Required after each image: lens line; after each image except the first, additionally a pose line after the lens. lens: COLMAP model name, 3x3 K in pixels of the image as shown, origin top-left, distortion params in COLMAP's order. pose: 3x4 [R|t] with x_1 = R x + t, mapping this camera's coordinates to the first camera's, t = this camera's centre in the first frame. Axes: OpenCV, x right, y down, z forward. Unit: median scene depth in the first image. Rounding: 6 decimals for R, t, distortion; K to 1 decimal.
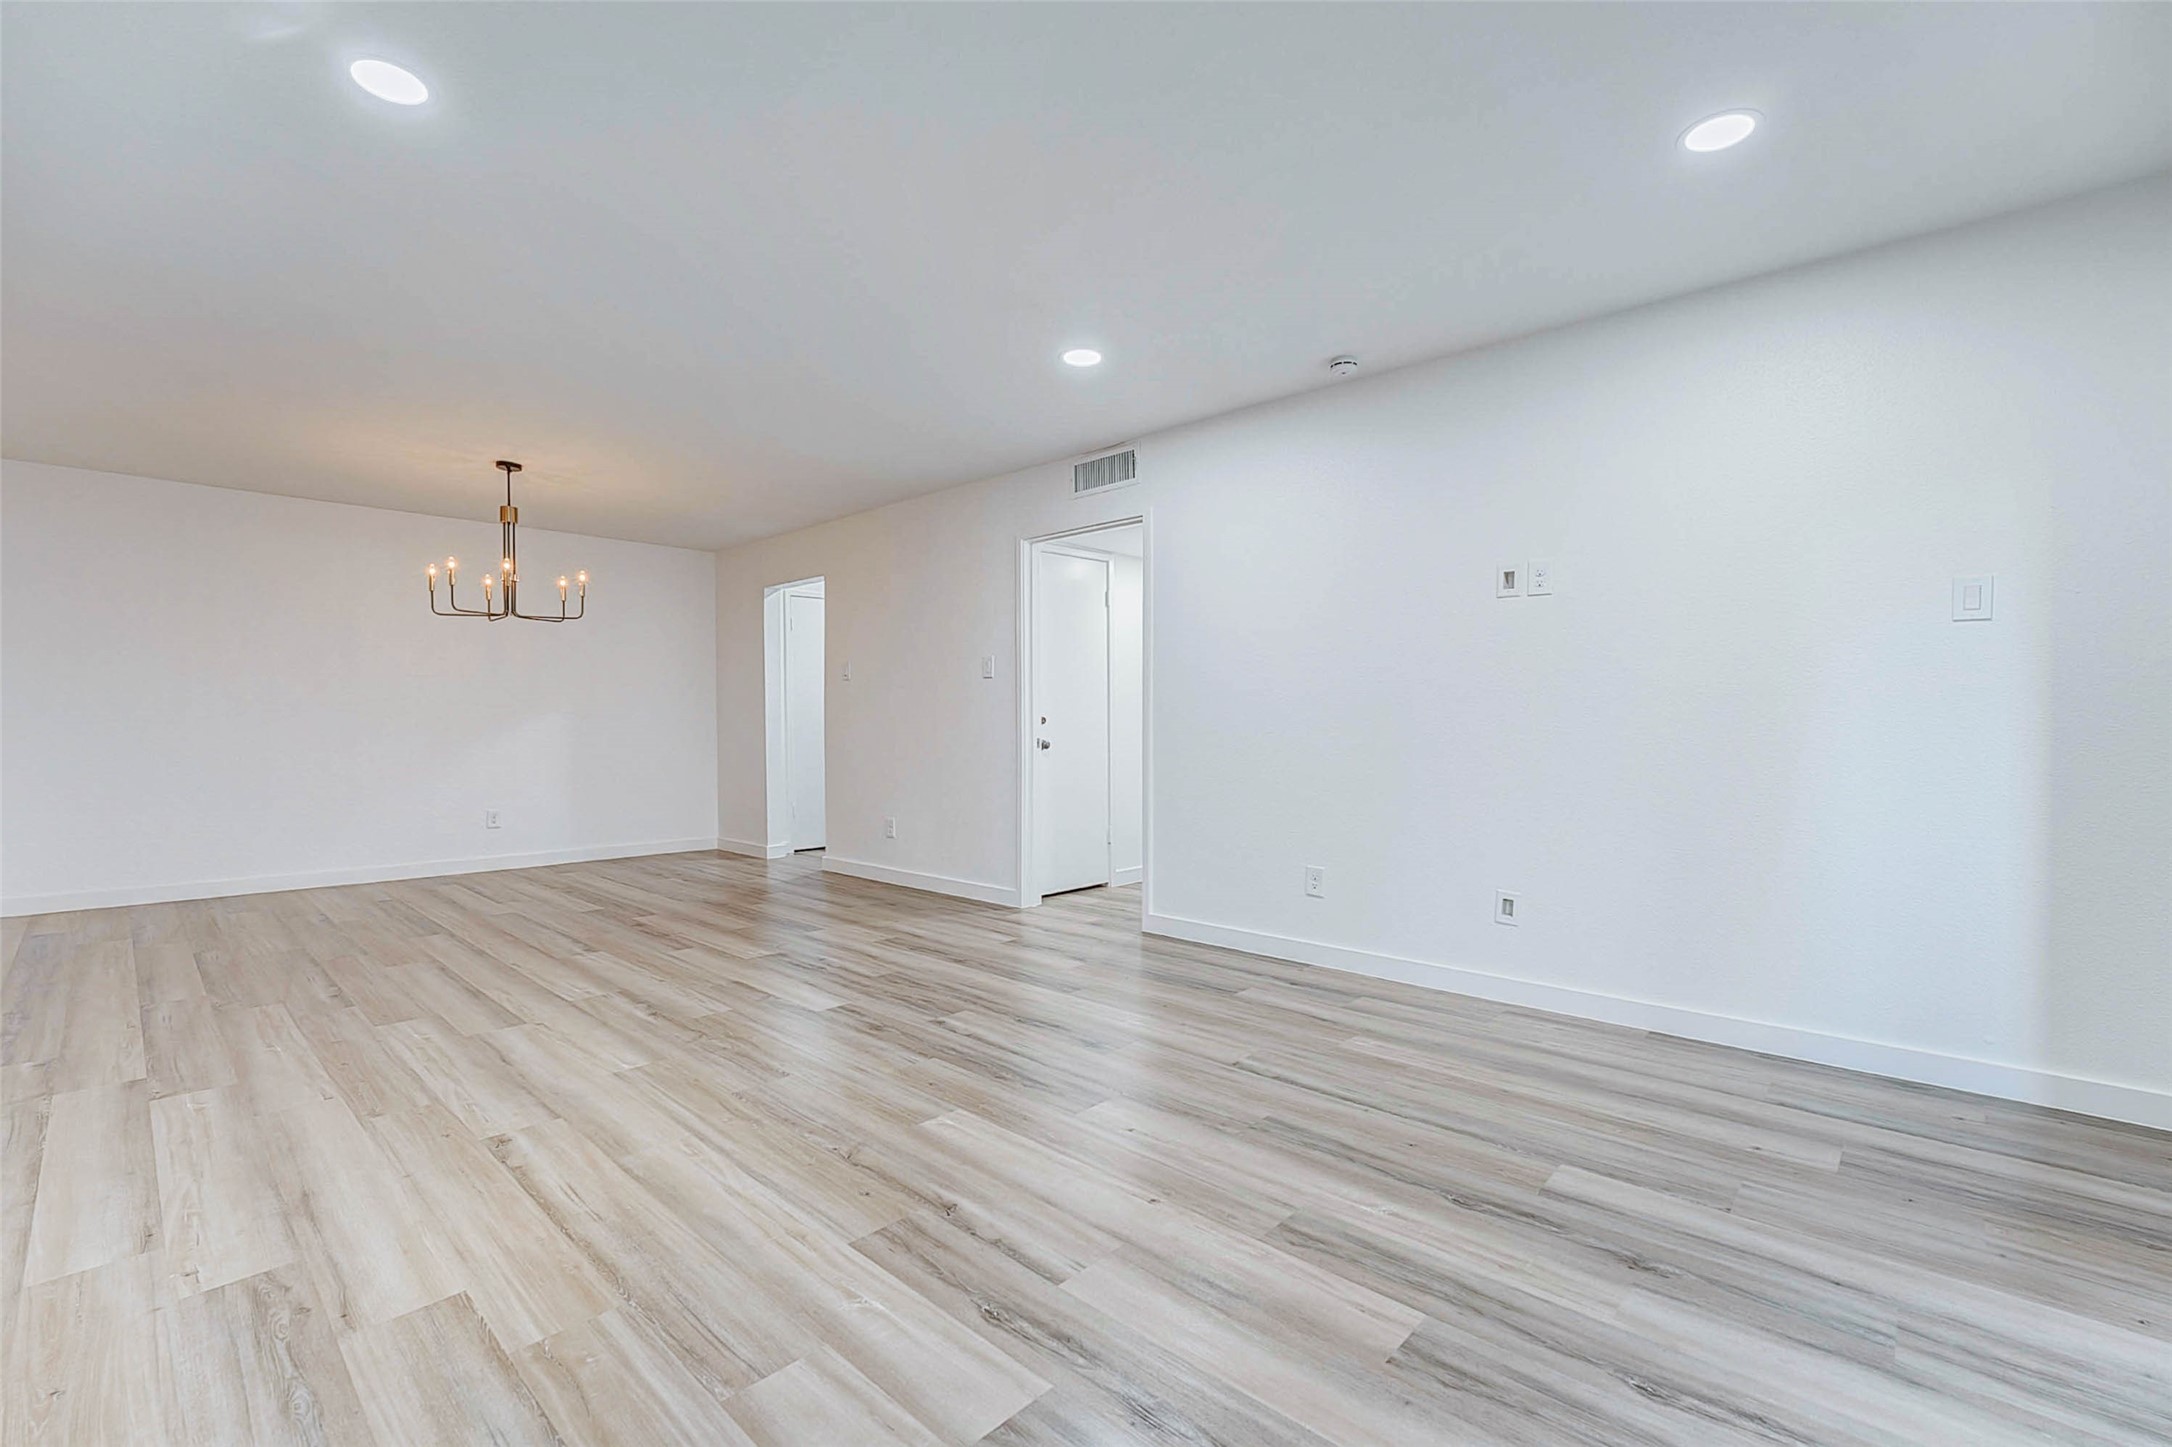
lens RADIAL K [[854.0, 0, 1062.9], [0, 854.0, 750.6], [0, 0, 1]] dist [-0.019001, 0.000230]
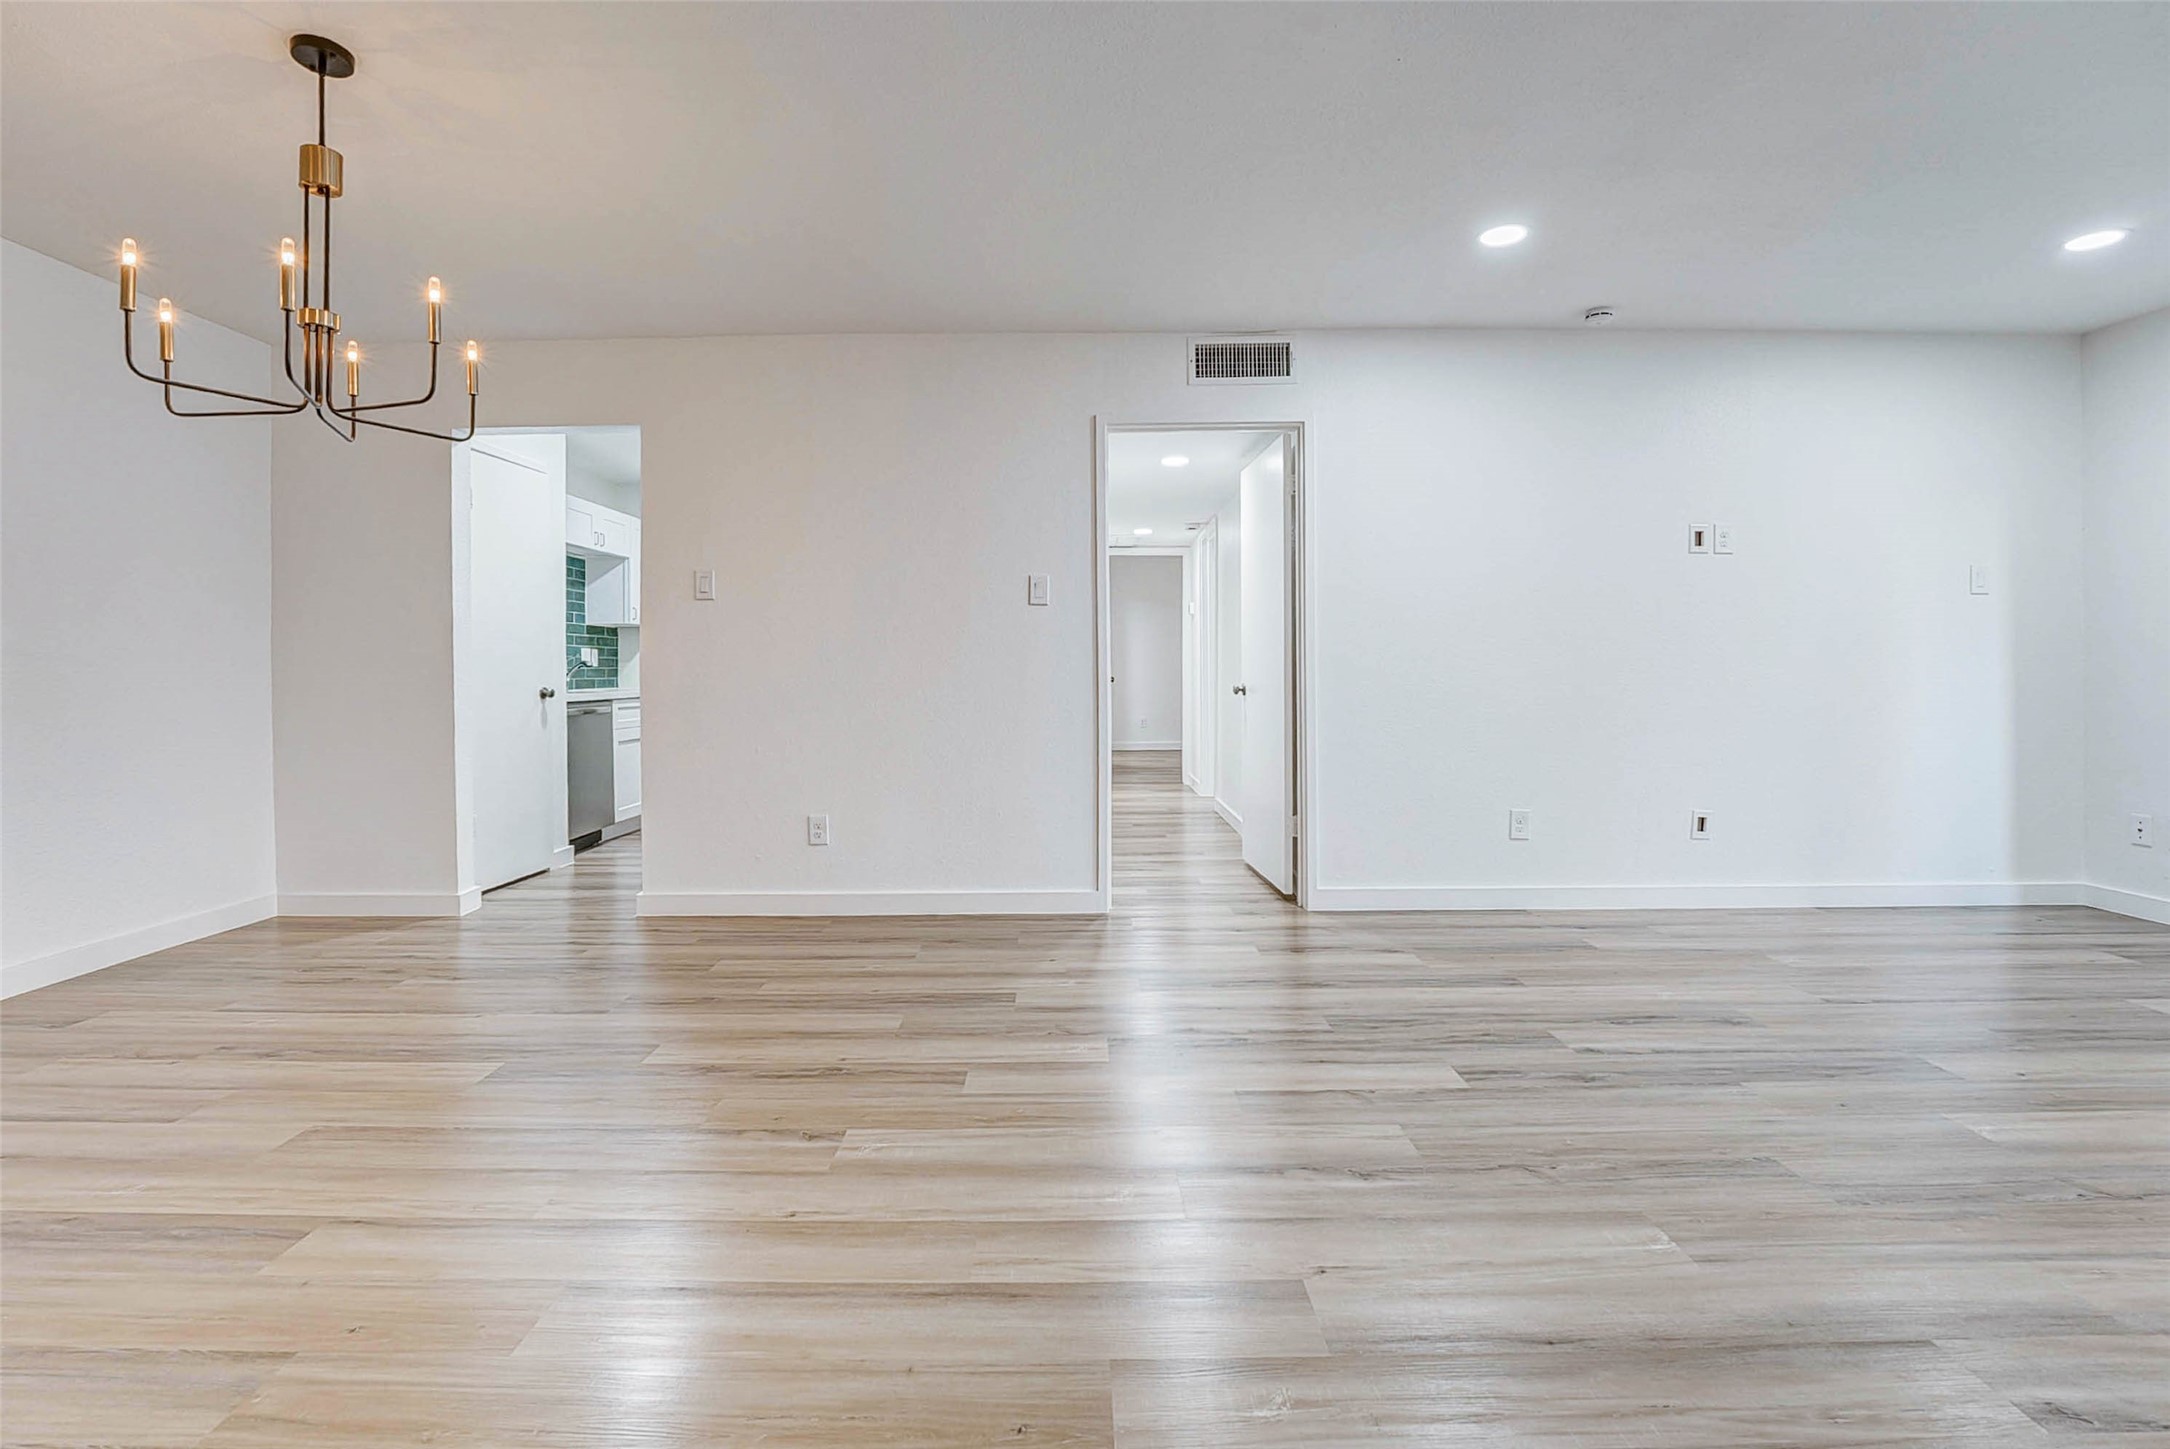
lens RADIAL K [[958.8, 0, 1032.1], [0, 958.8, 674.8], [0, 0, 1]] dist [-0.022368, 0.000393]
pose [[0.760299, -0.006939, 0.649536, -1.023403], [0.026966, 0.999418, -0.020888, -0.014261], [-0.649013, 0.033397, 0.760044, 0.630715]]
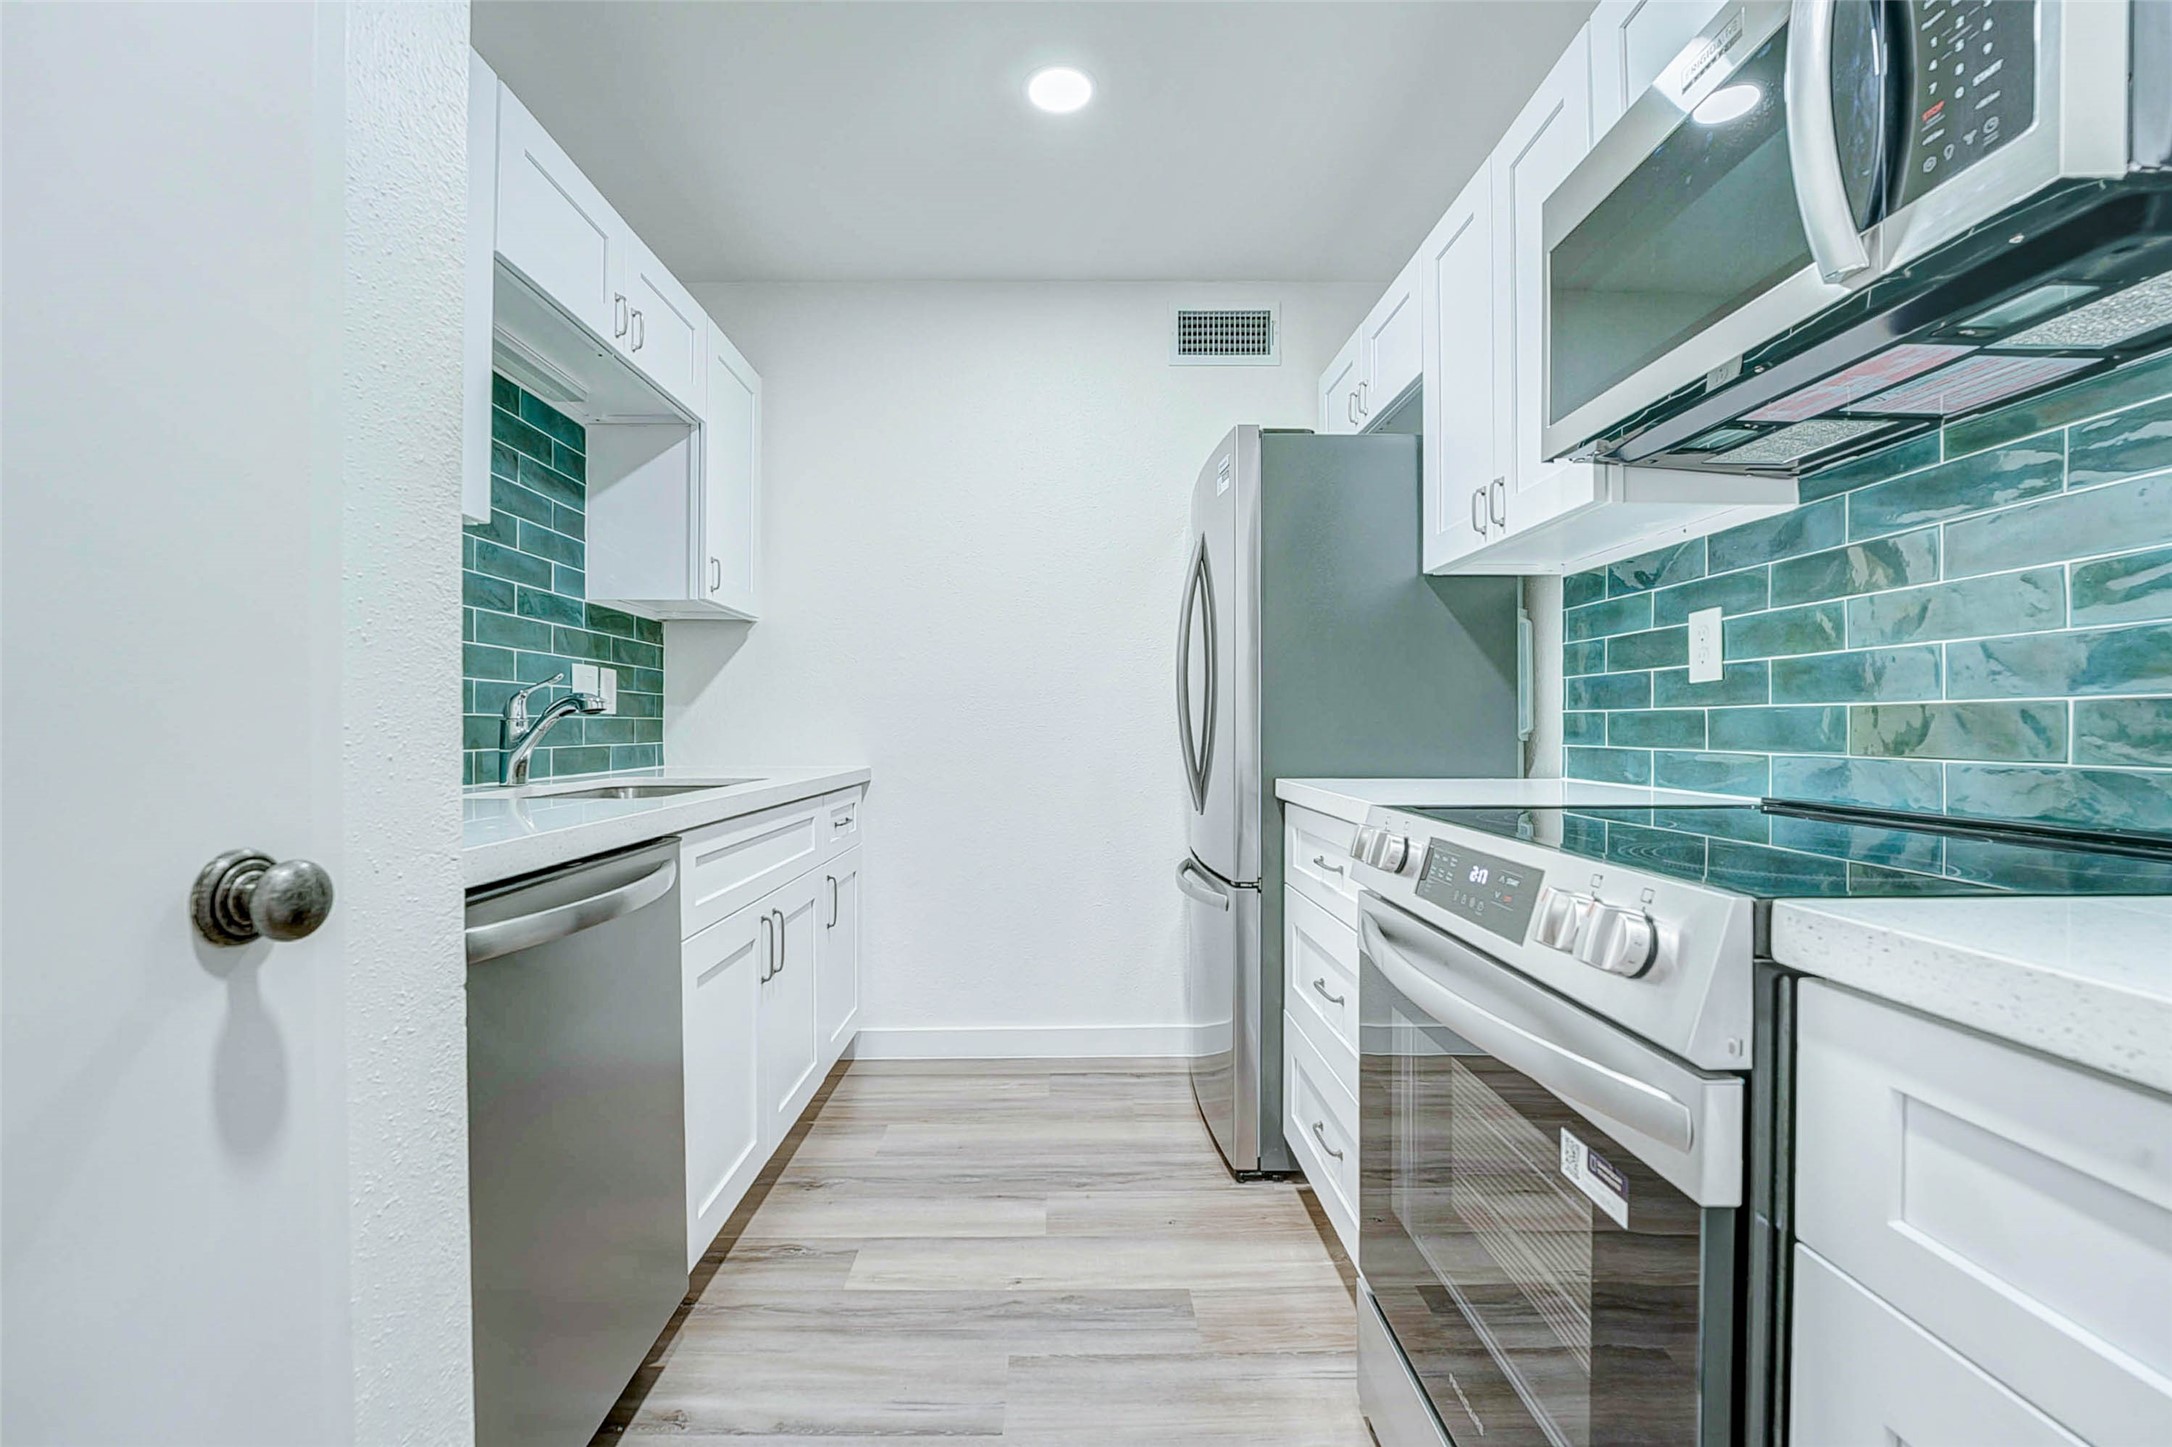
lens RADIAL K [[958.6, 0, 1086.1], [0, 958.6, 725.1], [0, 0, 1]] dist [-0.017094, 0.003818]
pose [[0.730740, 0.001614, 0.682654, -0.603772], [0.020513, 0.999494, -0.024322, -0.070220], [-0.682348, 0.031776, 0.730337, 2.136923]]
